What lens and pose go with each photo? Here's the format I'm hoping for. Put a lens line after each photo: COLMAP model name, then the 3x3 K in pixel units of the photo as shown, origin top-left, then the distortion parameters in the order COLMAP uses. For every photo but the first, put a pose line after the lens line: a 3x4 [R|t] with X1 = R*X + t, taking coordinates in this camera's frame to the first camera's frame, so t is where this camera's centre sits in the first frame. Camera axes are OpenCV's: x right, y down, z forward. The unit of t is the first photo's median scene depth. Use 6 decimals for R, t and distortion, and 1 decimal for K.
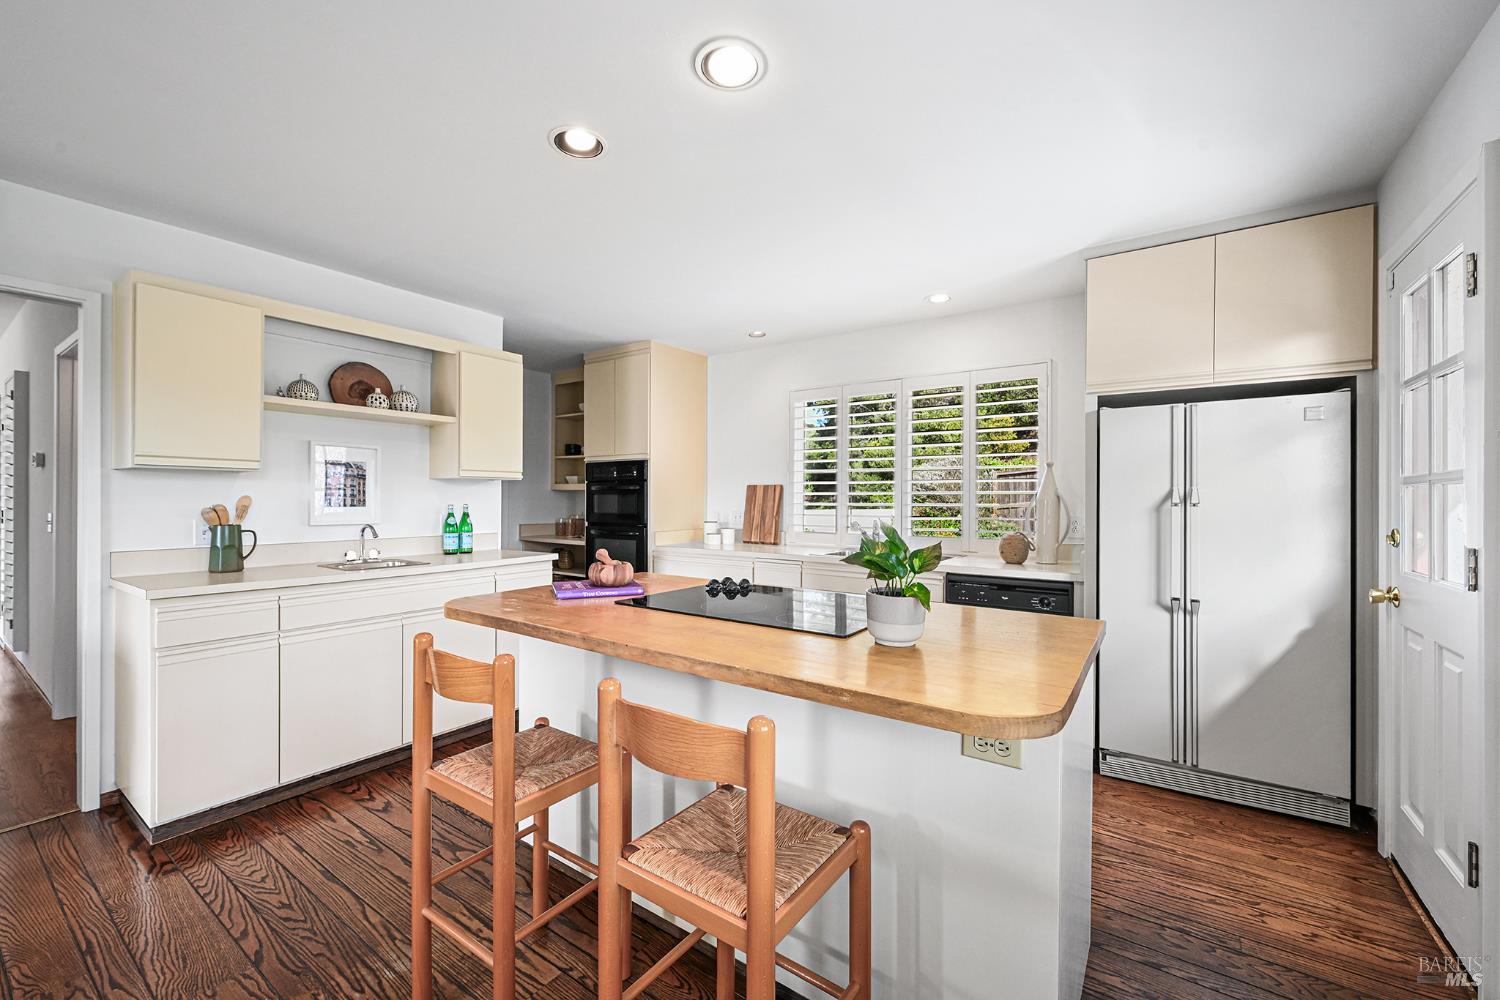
lens RADIAL K [[596.9, 0, 750.0], [0, 596.9, 500.0], [0, 0, 1]] dist [-0.000335, -0.000299]
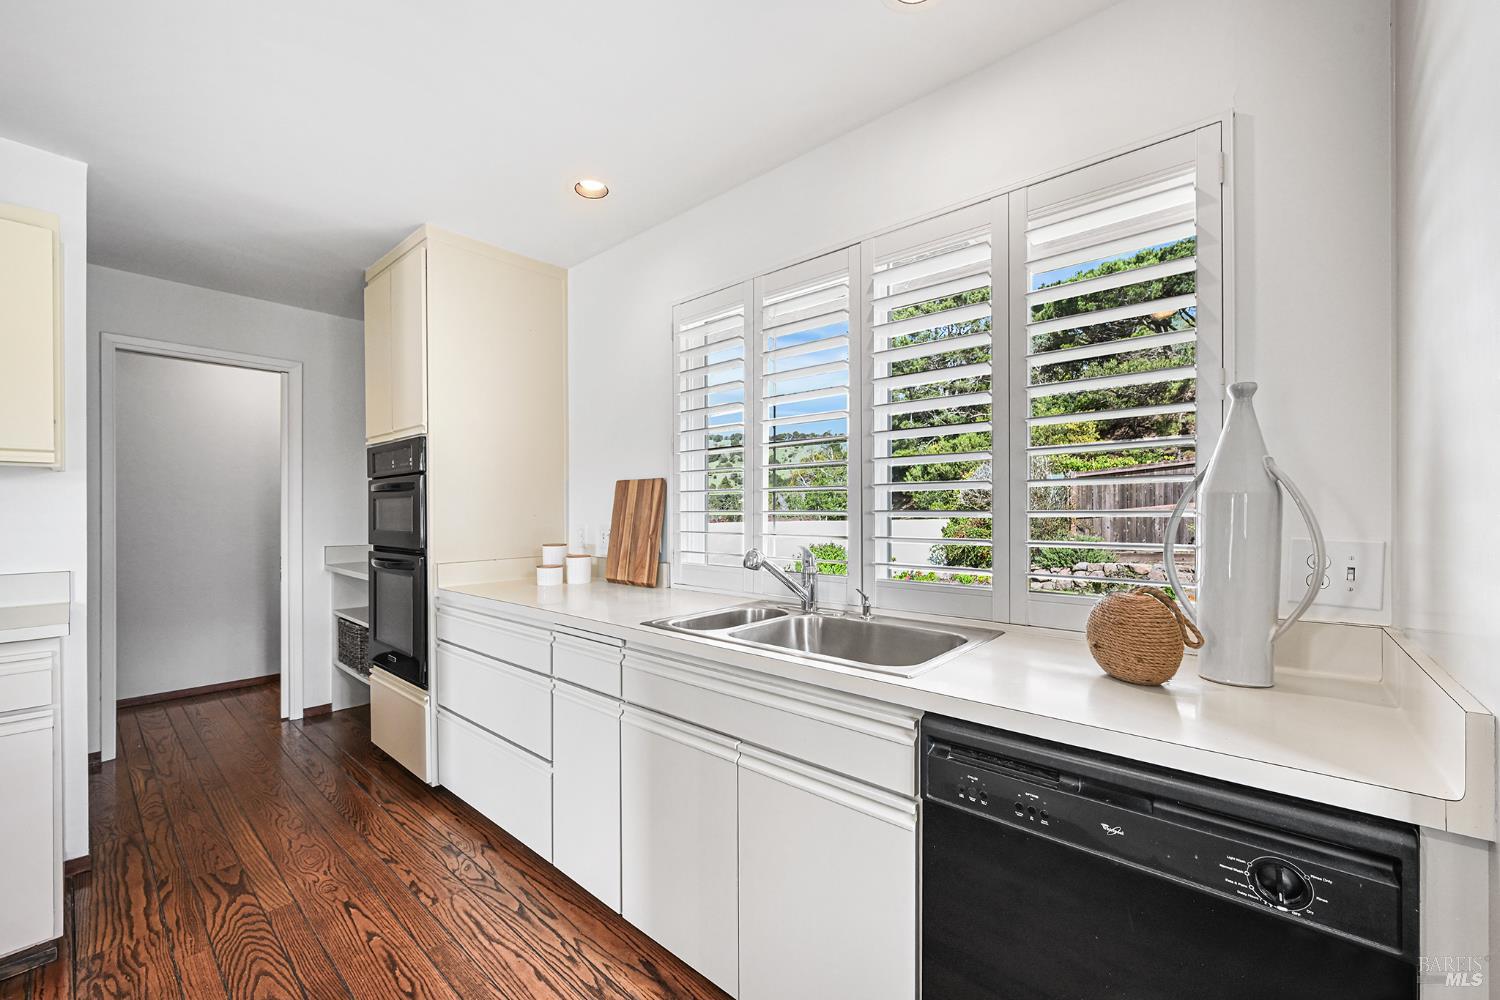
lens RADIAL K [[596.9, 0, 750.0], [0, 596.9, 500.0], [0, 0, 1]] dist [-0.000335, -0.000299]
pose [[0.994306, -0.008658, -0.106206, 0.282768], [0.006522, 0.999770, -0.020438, 0.009678], [0.106358, 0.019629, 0.994134, 0.686462]]
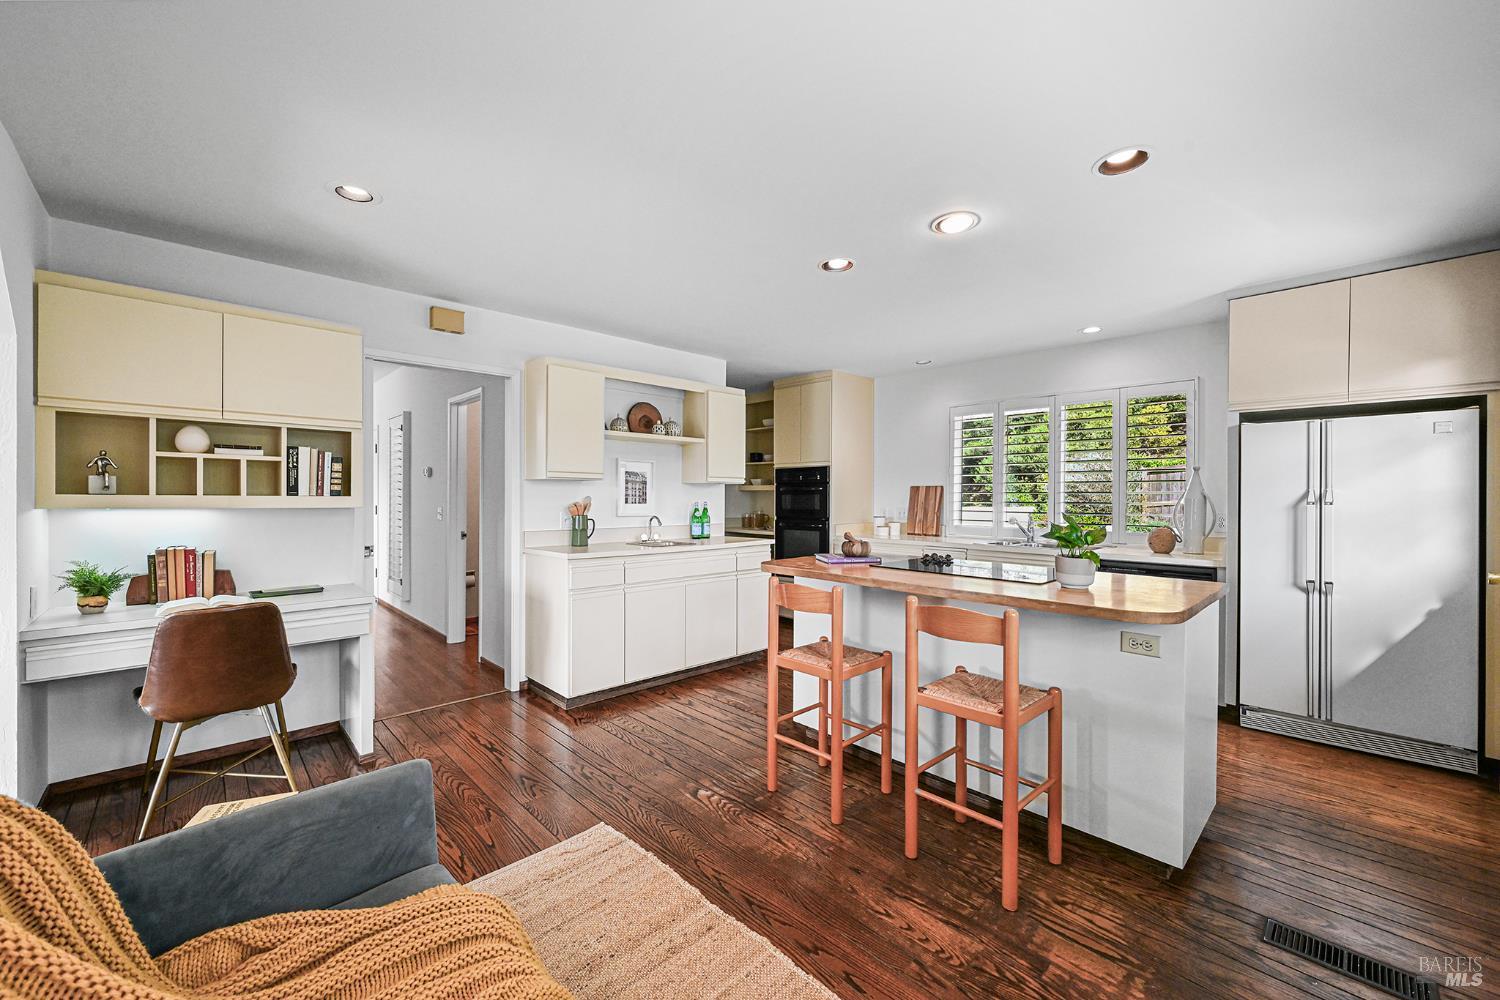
lens RADIAL K [[577.1, 0, 750.0], [0, 577.1, 500.0], [0, 0, 1]] dist [0.000314, -0.000016]
pose [[0.978089, 0.000899, -0.208187, -0.121446], [-0.000160, 0.999994, 0.003569, -0.002353], [0.208189, -0.003458, 0.978082, -0.298170]]
